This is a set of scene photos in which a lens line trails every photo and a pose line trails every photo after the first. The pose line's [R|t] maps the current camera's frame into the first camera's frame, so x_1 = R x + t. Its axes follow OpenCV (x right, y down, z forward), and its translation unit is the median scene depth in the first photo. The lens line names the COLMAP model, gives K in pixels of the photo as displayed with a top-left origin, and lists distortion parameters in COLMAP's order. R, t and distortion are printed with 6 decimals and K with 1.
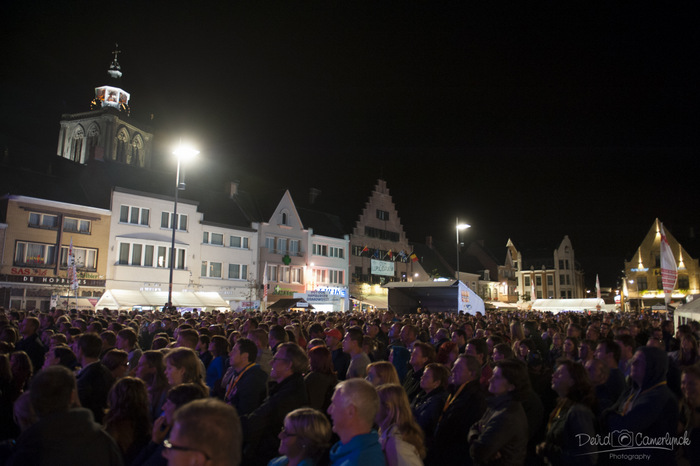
lens RADIAL K [[482.7, 0, 351.1], [0, 482.7, 238.1], [0, 0, 1]] dist [-0.040799, -0.009952]
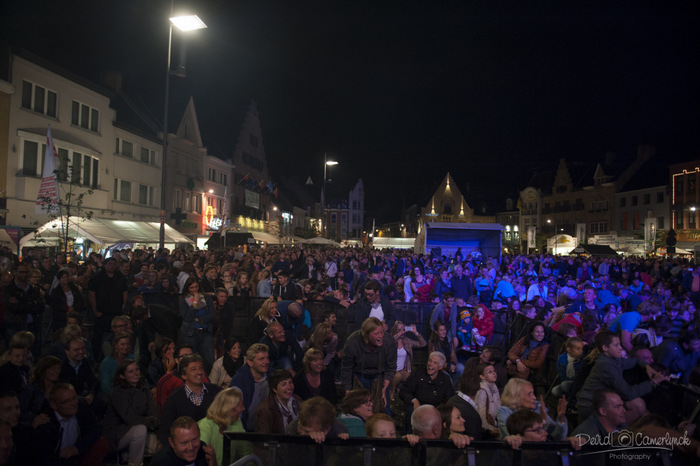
lens RADIAL K [[482.7, 0, 351.1], [0, 482.7, 238.1], [0, 0, 1]] dist [-0.040799, -0.009952]
pose [[0.833424, 0.021747, 0.552206, -0.366614], [-0.098852, 0.988976, 0.110246, 0.020519], [-0.543721, -0.146468, 0.826386, 0.183792]]
